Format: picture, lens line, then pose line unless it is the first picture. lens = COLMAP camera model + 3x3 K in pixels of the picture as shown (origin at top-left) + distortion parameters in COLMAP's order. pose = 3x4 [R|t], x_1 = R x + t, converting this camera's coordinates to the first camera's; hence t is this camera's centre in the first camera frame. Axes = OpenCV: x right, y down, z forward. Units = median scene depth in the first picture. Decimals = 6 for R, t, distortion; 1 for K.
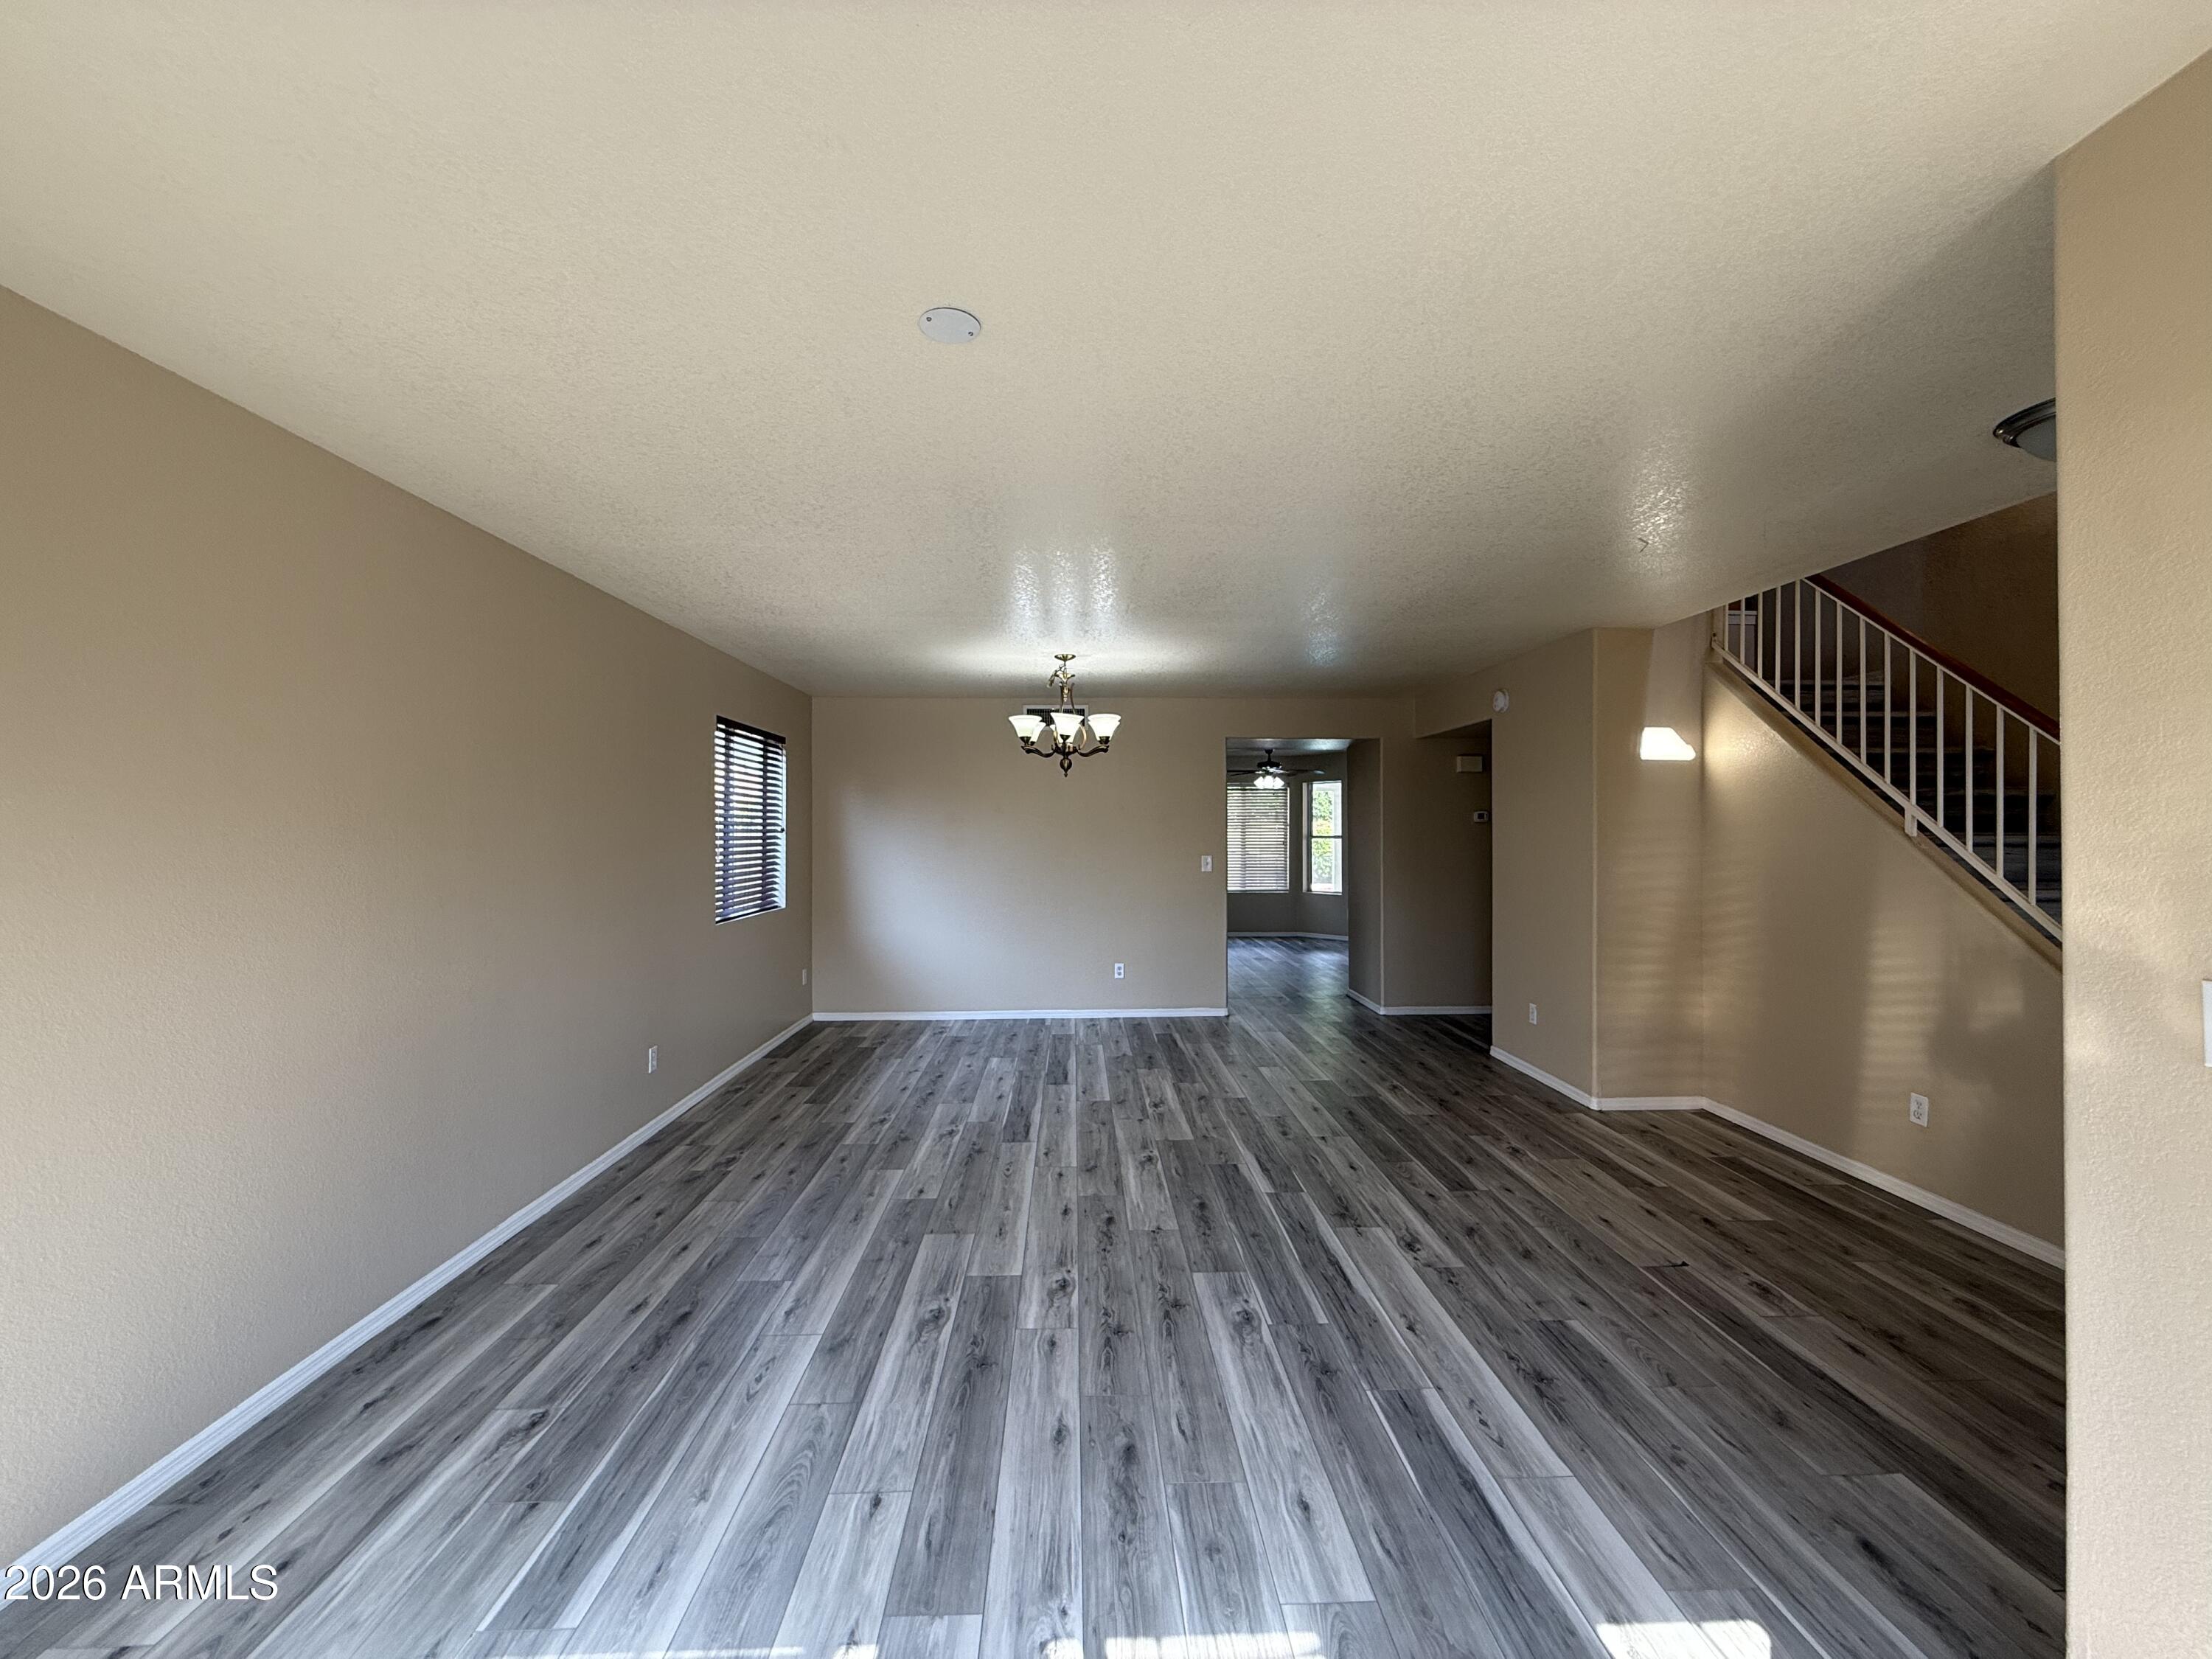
lens RADIAL K [[879.9, 0, 1105.3], [0, 879.9, 828.3], [0, 0, 1]] dist [-0.001133, 0.000265]
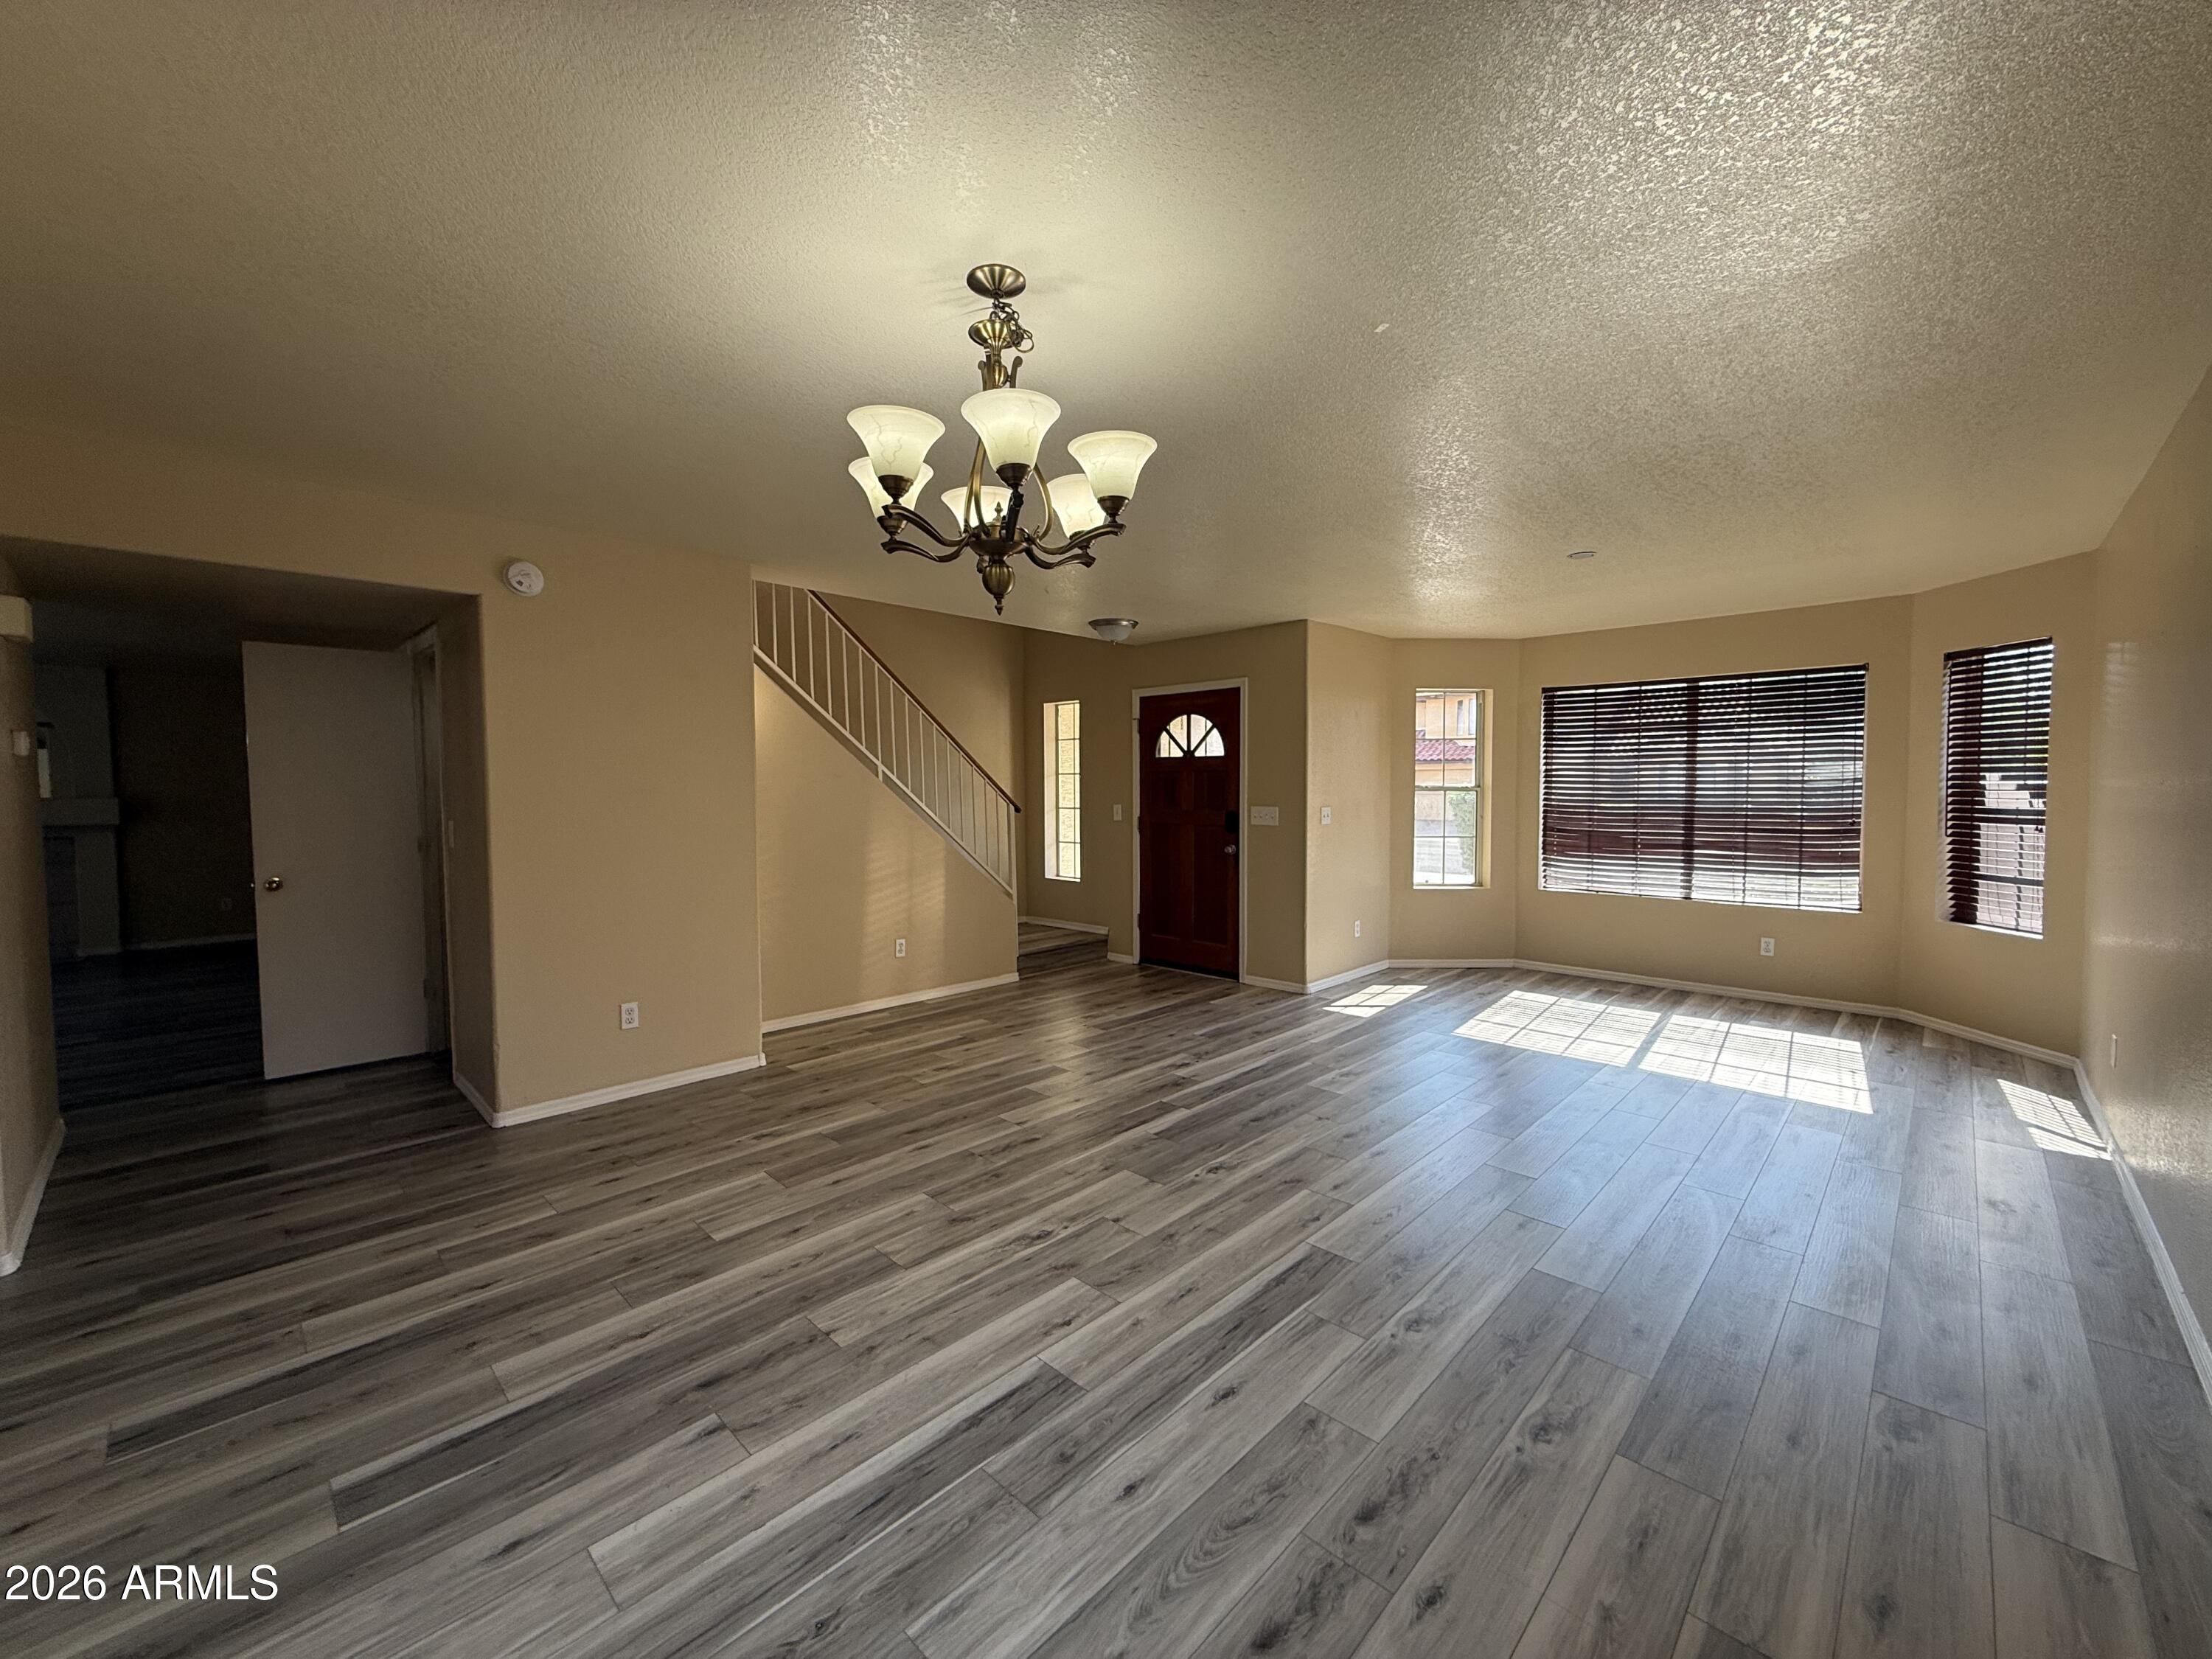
lens RADIAL K [[879.9, 0, 1097.8], [0, 879.9, 830.3], [0, 0, 1]] dist [-0.001133, 0.000265]
pose [[-0.689045, -0.029579, 0.724115, -0.435254], [0.003051, 0.999040, 0.043712, 0.022350], [-0.724712, 0.032329, -0.688293, 1.548997]]
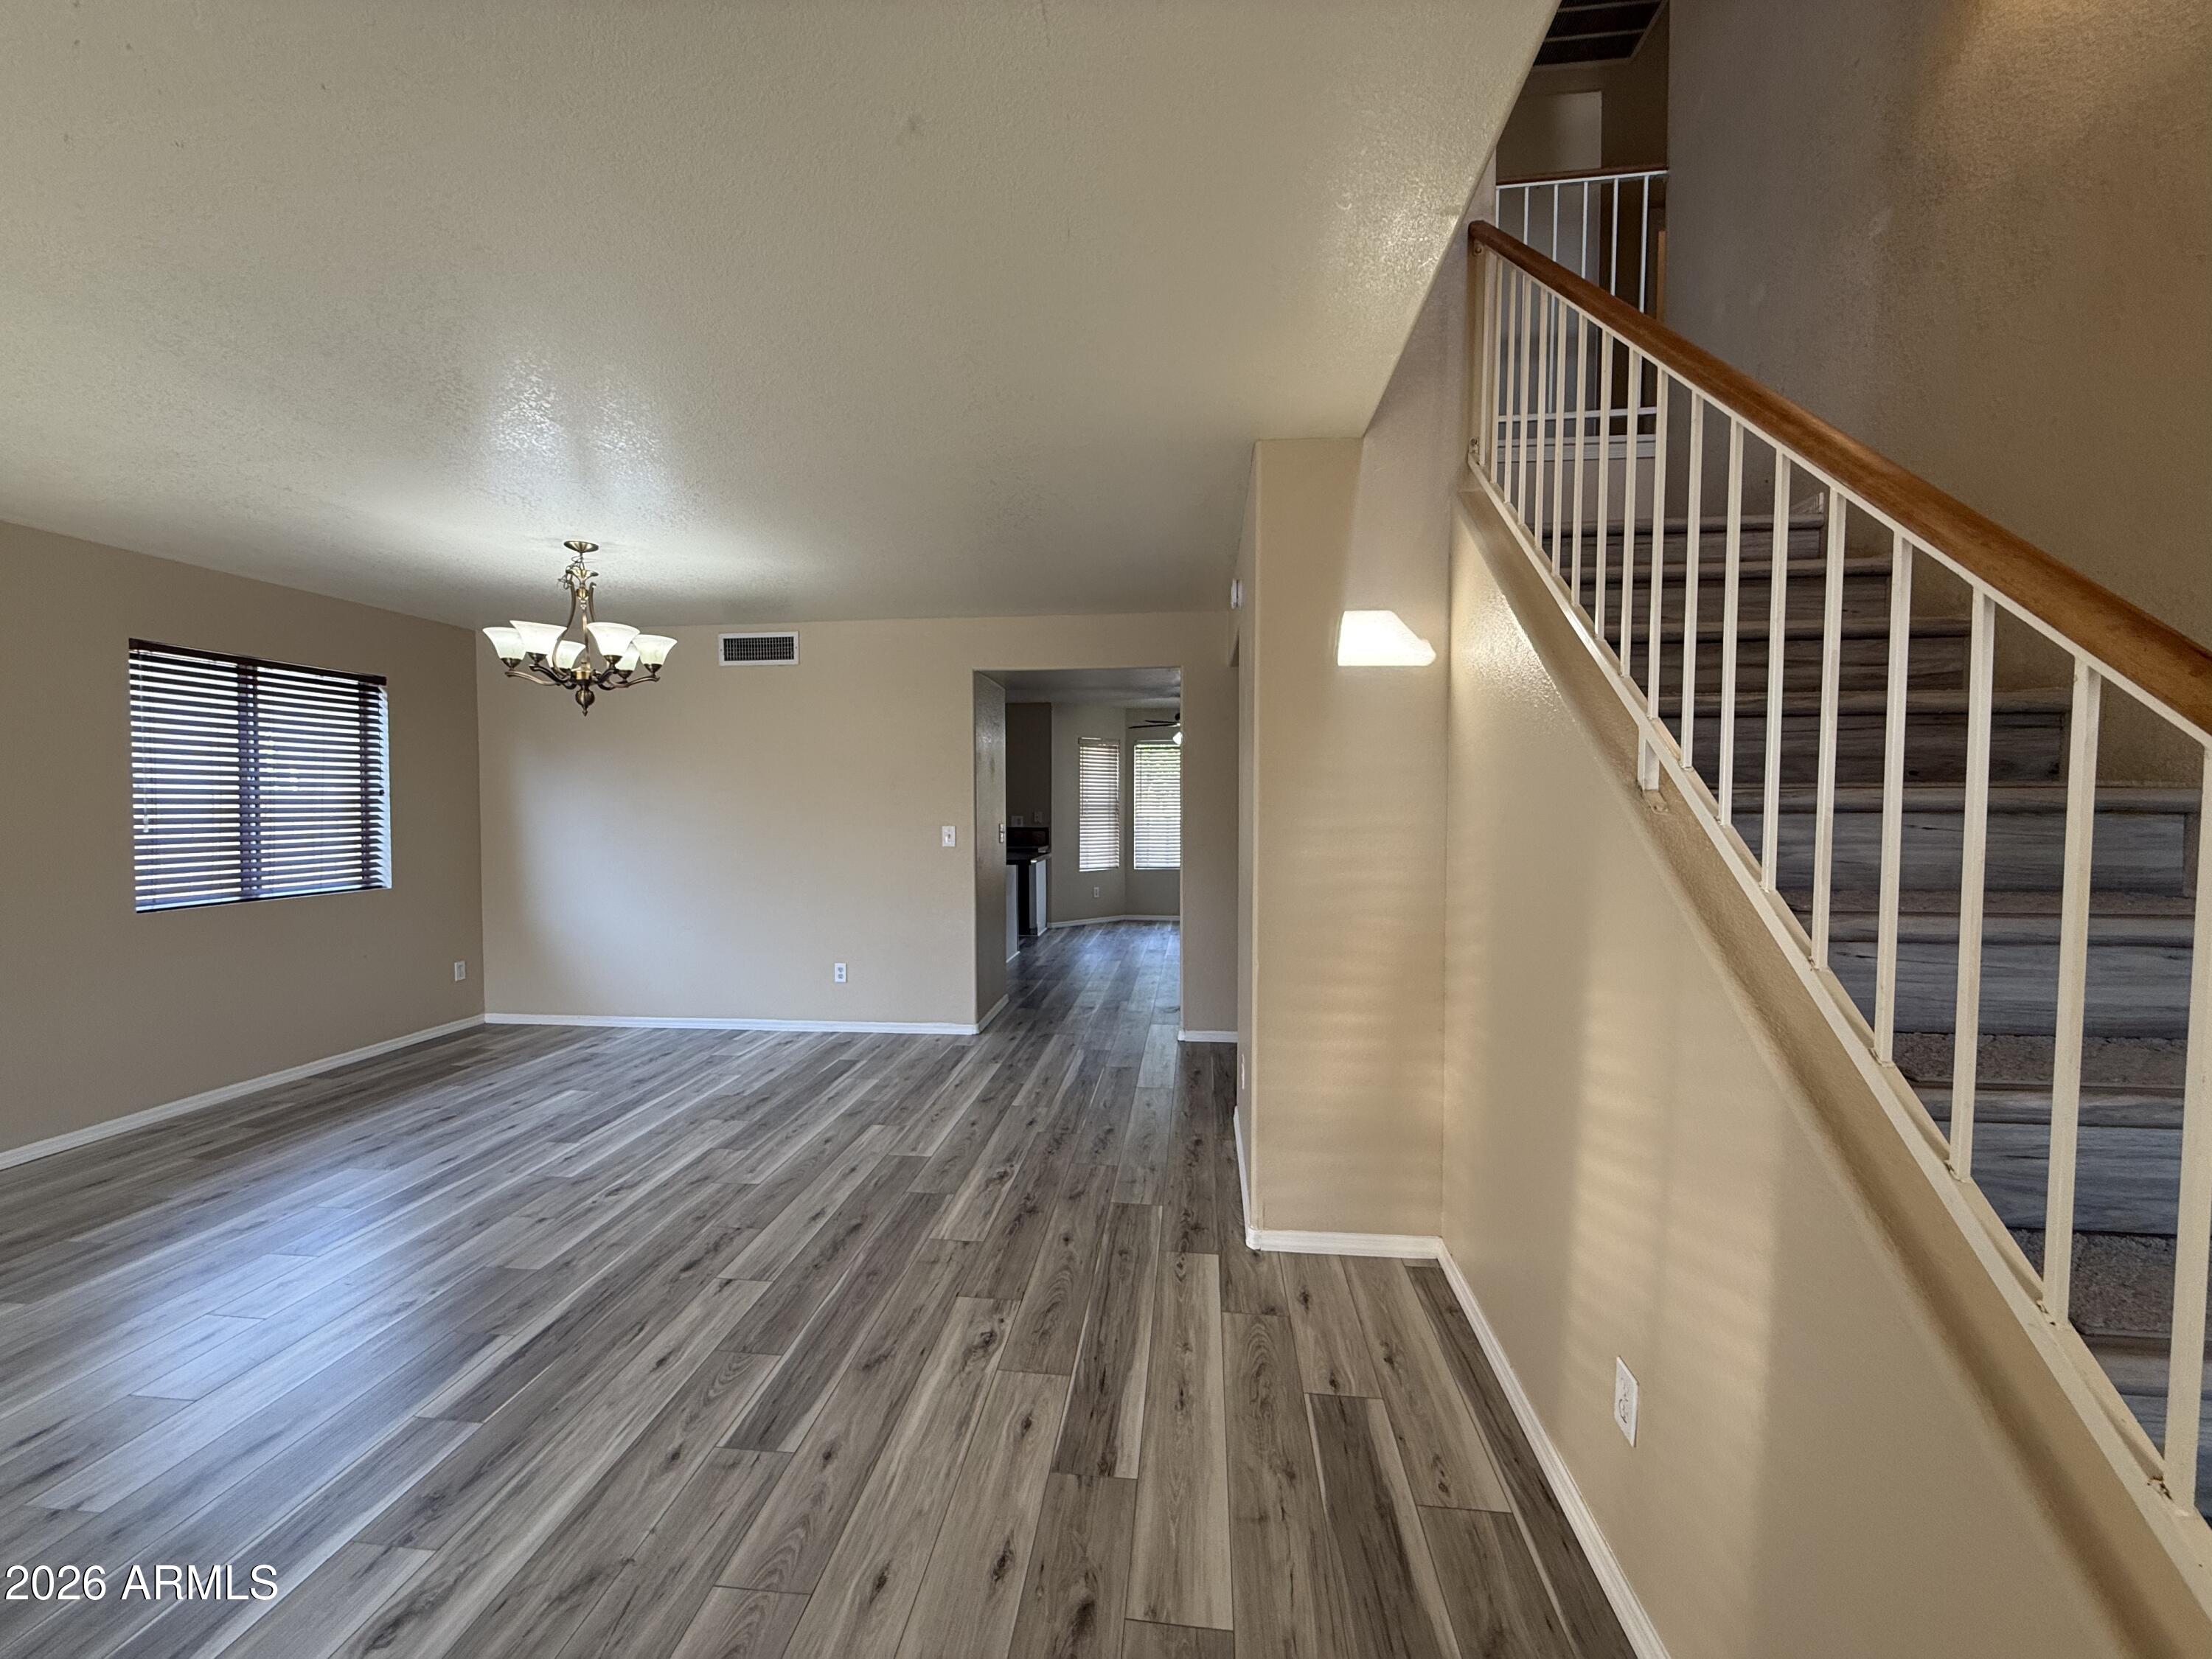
lens RADIAL K [[879.9, 0, 1104.5], [0, 879.9, 835.1], [0, 0, 1]] dist [-0.001133, 0.000265]
pose [[0.989665, 0.005920, -0.143277, 0.602482], [0.000330, 0.999051, 0.043560, 0.009305], [0.143399, -0.043157, 0.988724, 0.440717]]
